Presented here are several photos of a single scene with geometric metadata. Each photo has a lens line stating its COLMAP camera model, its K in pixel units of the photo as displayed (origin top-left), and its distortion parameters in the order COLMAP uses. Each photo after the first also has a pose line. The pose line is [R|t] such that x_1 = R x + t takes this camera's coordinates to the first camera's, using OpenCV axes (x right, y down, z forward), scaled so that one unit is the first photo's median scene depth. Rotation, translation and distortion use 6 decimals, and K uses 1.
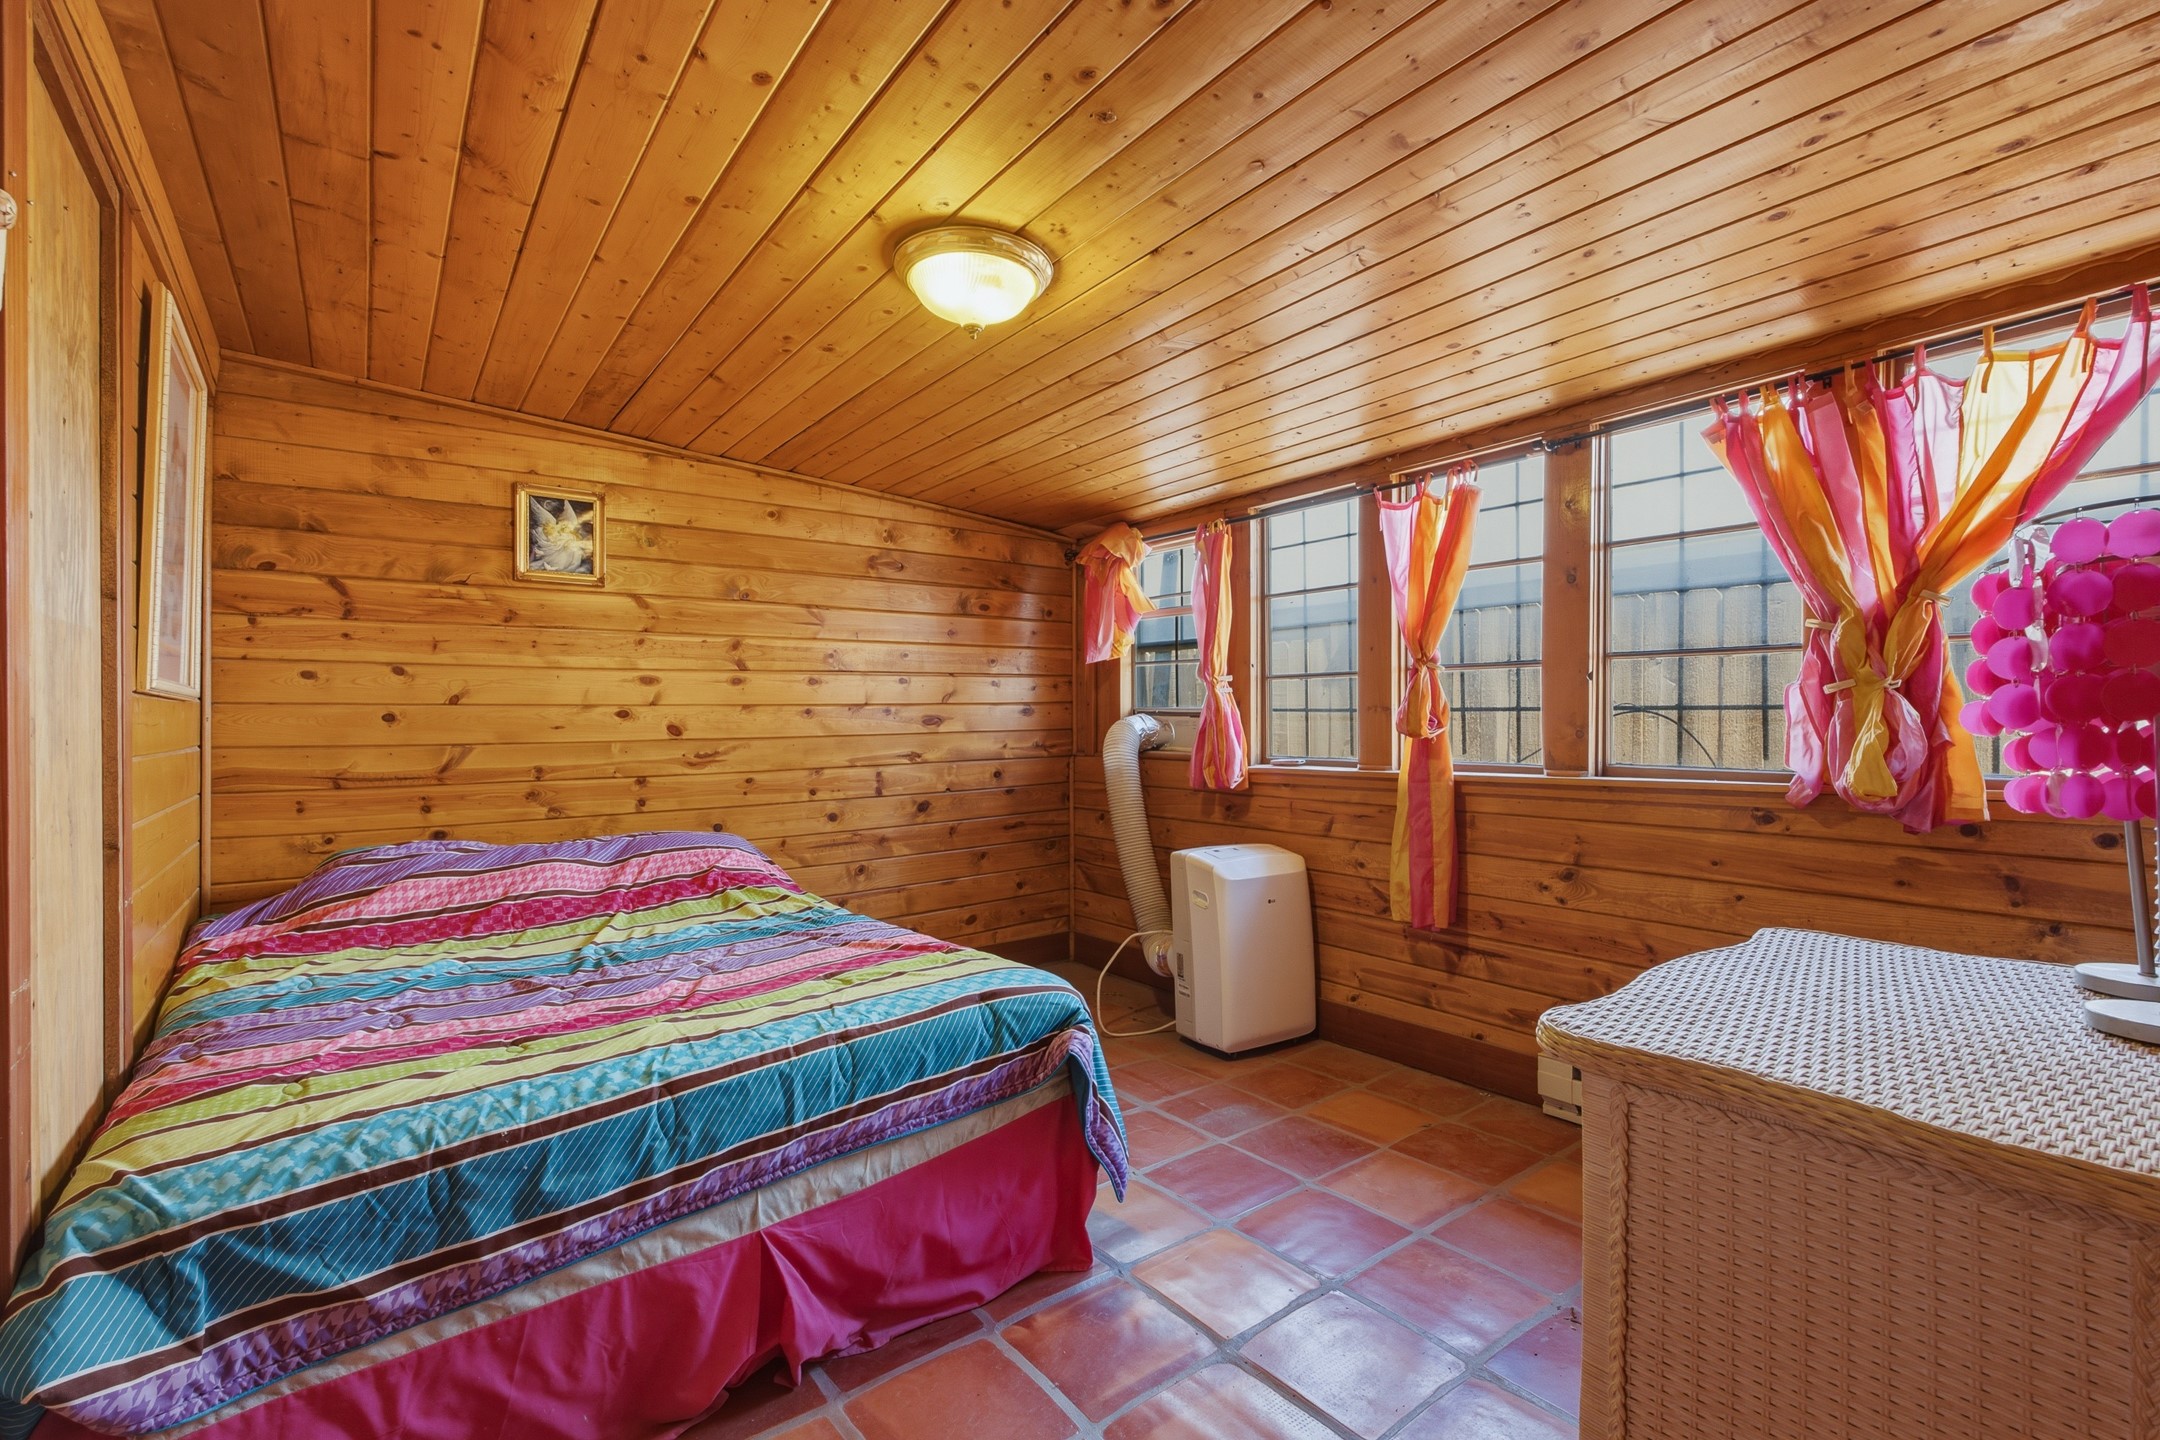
lens RADIAL K [[952.5, 0, 1081.9], [0, 952.5, 711.3], [0, 0, 1]] dist [0.000827, 0.000159]
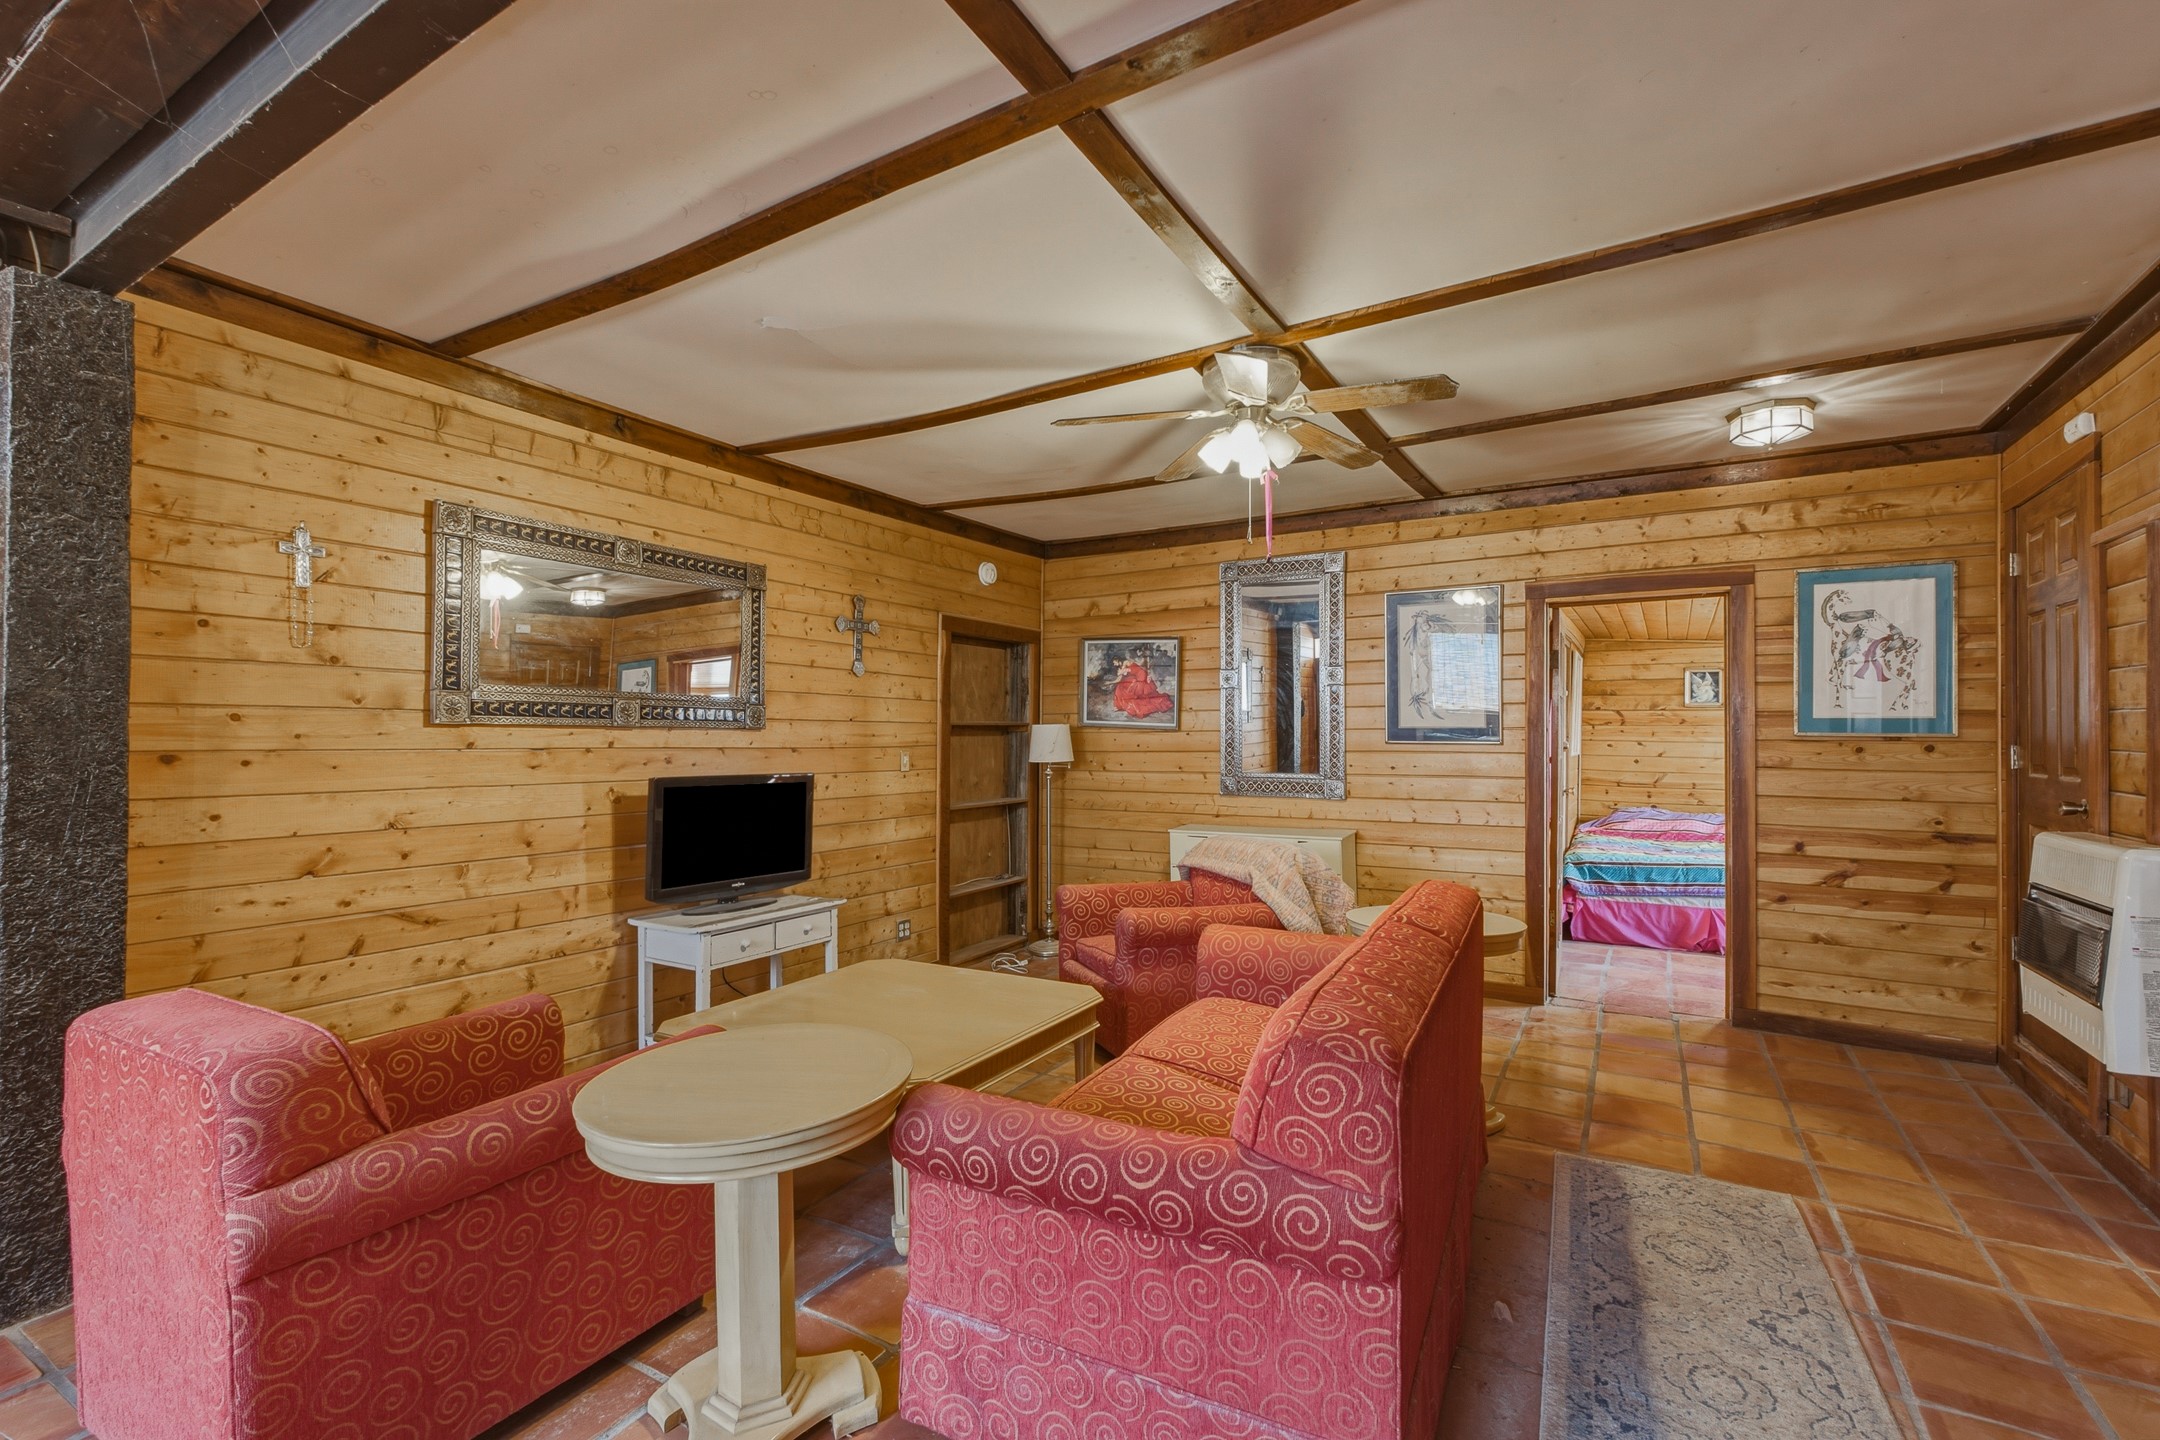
lens RADIAL K [[952.5, 0, 1080.3], [0, 952.5, 723.8], [0, 0, 1]] dist [0.000827, 0.000159]
pose [[0.362997, 0.007599, -0.931759, 1.295672], [-0.011140, 0.999931, 0.003815, -0.097998], [0.931724, 0.008995, 0.363056, -1.543979]]
